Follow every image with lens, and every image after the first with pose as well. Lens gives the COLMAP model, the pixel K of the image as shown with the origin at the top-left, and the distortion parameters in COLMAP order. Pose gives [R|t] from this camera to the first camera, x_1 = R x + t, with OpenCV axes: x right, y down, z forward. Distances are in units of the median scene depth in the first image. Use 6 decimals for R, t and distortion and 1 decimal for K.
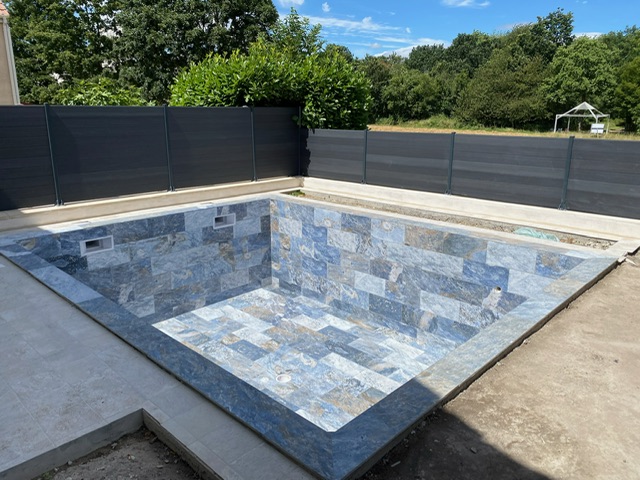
lens RADIAL K [[486.9, 0, 323.7], [0, 486.9, 230.7], [0, 0, 1]] dist [0.128739, -0.243149]
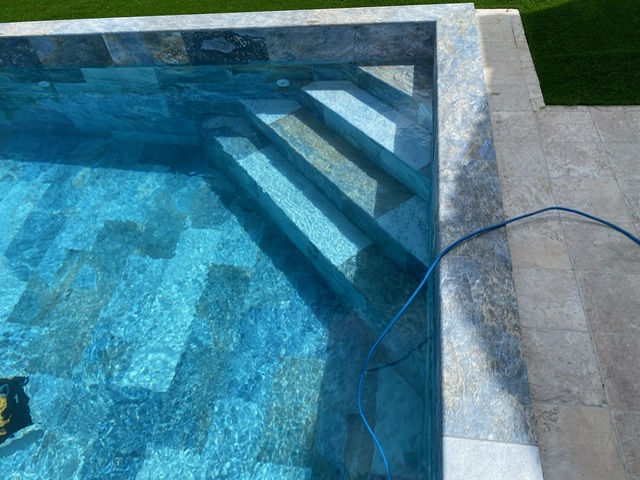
lens RADIAL K [[489.2, 0, 316.0], [0, 489.2, 241.5], [0, 0, 1]] dist [0.015367, -0.009343]
pose [[-0.565183, -0.555447, 0.609956, -0.283961], [0.293370, 0.555717, 0.777890, -0.110030], [-0.771040, 0.618593, -0.151130, 0.563811]]
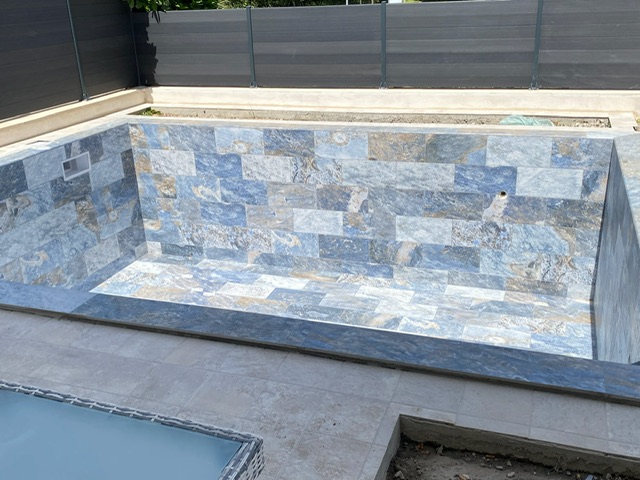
lens RADIAL K [[657.9, 0, 319.3], [0, 657.9, 244.2], [0, 0, 1]] dist [0.190696, -0.575867]
pose [[0.912910, -0.186809, 0.362901, -0.263816], [0.141128, 0.978744, 0.148805, -0.005397], [-0.382986, -0.084630, 0.919869, 0.081662]]
